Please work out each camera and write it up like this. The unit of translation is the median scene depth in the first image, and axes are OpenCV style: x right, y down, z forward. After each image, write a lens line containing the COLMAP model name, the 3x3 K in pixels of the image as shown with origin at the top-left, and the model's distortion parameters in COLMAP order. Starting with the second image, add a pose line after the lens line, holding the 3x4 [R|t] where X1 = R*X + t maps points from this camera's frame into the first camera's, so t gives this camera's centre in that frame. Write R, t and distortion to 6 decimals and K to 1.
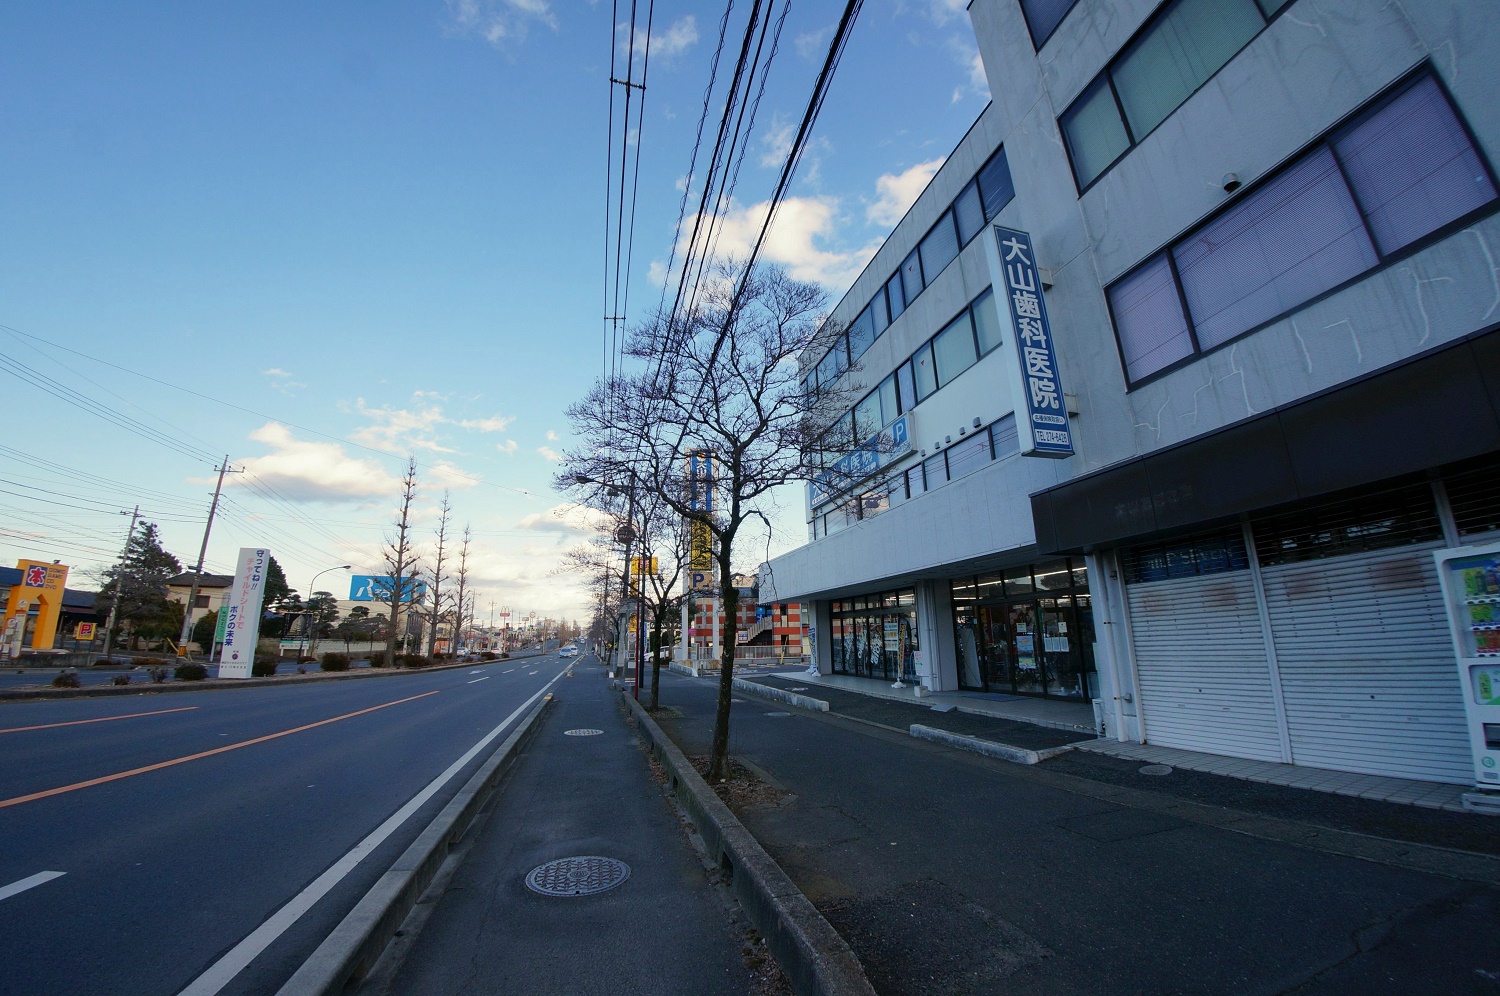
lens RADIAL K [[560.9, 0, 784.1], [0, 560.9, 493.7], [0, 0, 1]] dist [-0.049599, 0.008161]
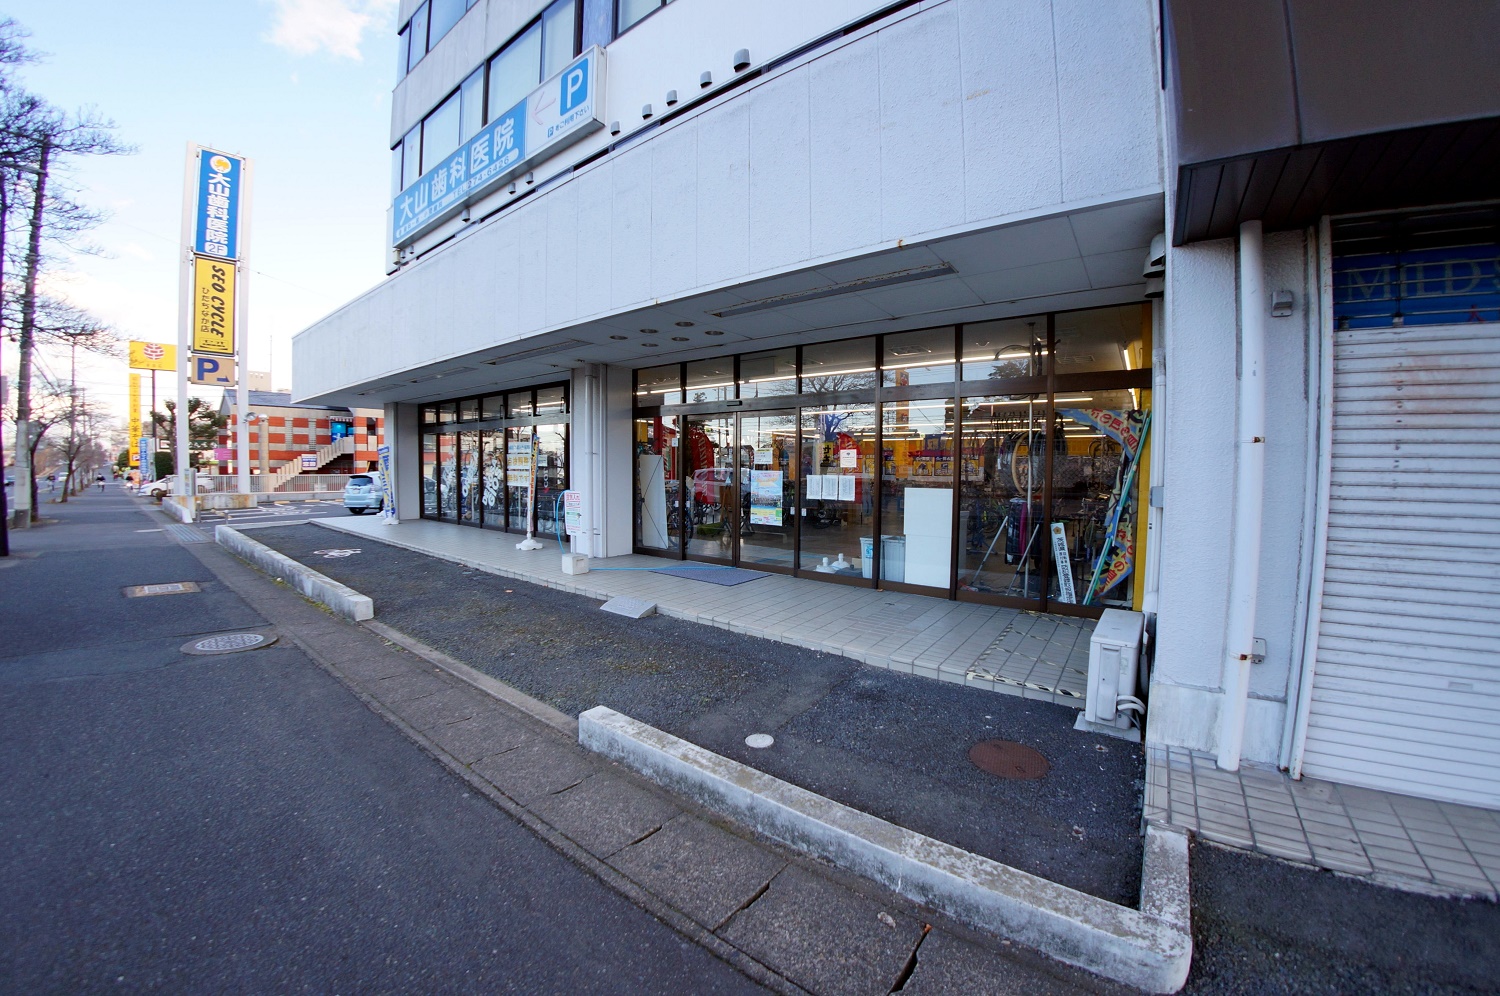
lens RADIAL K [[552.5, 0, 746.7], [0, 552.5, 495.1], [0, 0, 1]] dist [-0.088598, 0.007939]
pose [[0.831586, 0.007539, 0.555344, 0.063398], [-0.168615, 0.956141, 0.239507, 0.095672], [-0.529181, -0.292810, 0.796385, 0.354508]]
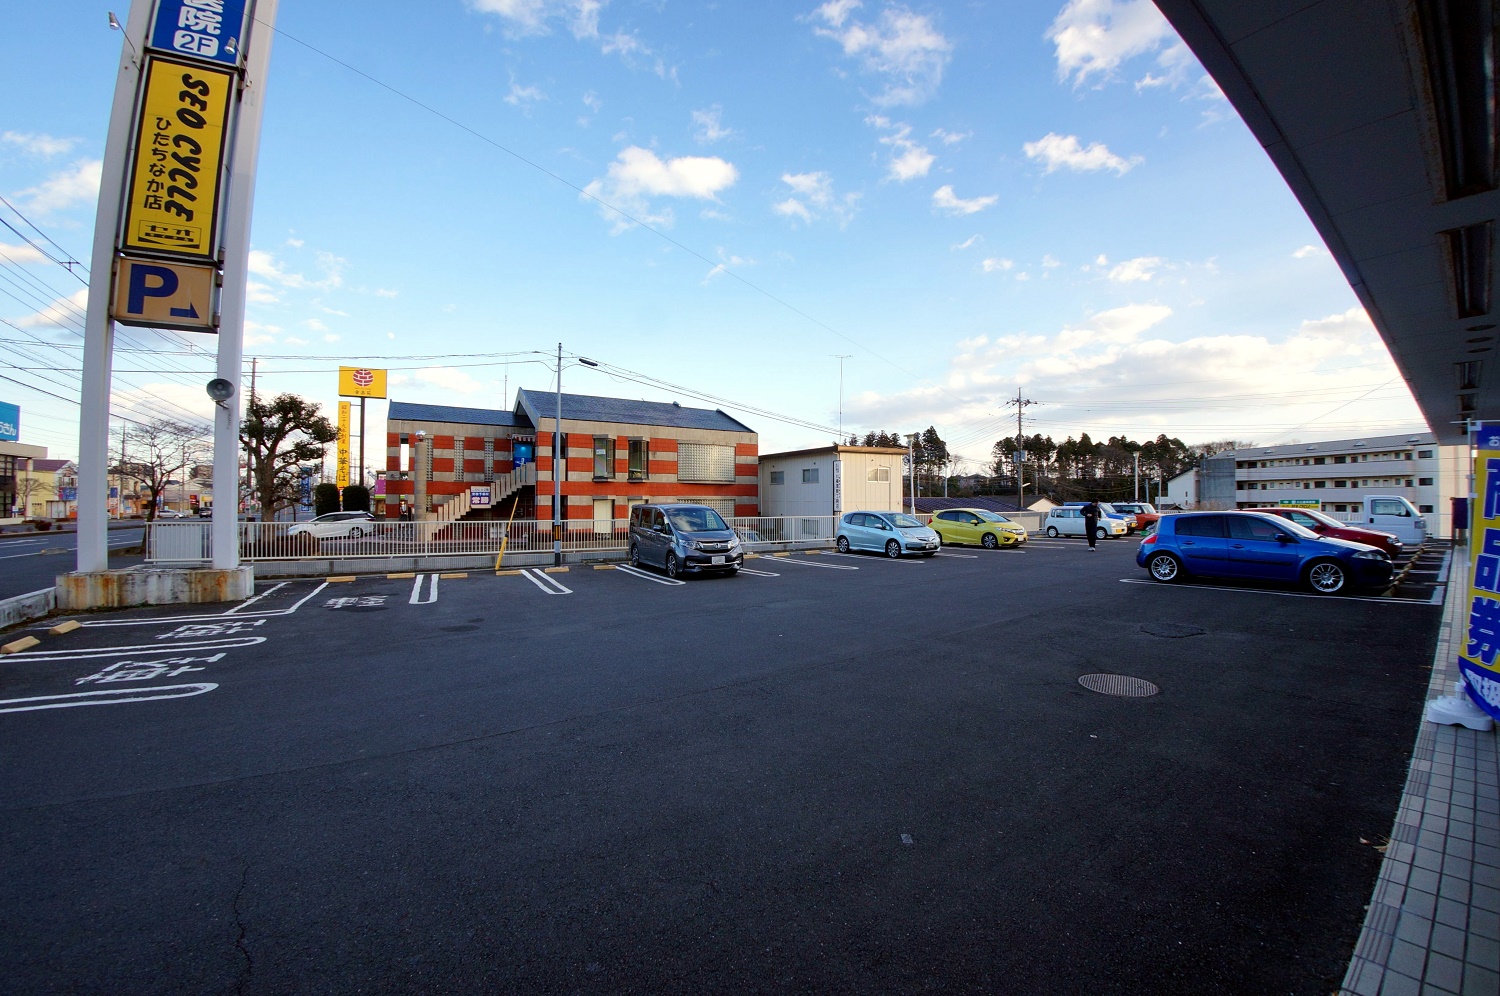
lens RADIAL K [[552.5, 0, 746.7], [0, 552.5, 495.1], [0, 0, 1]] dist [-0.088598, 0.007939]
pose [[0.974450, 0.032357, 0.222263, 0.143665], [-0.083817, 0.970470, 0.226194, 0.303748], [-0.208381, -0.239044, 0.948386, 1.195805]]
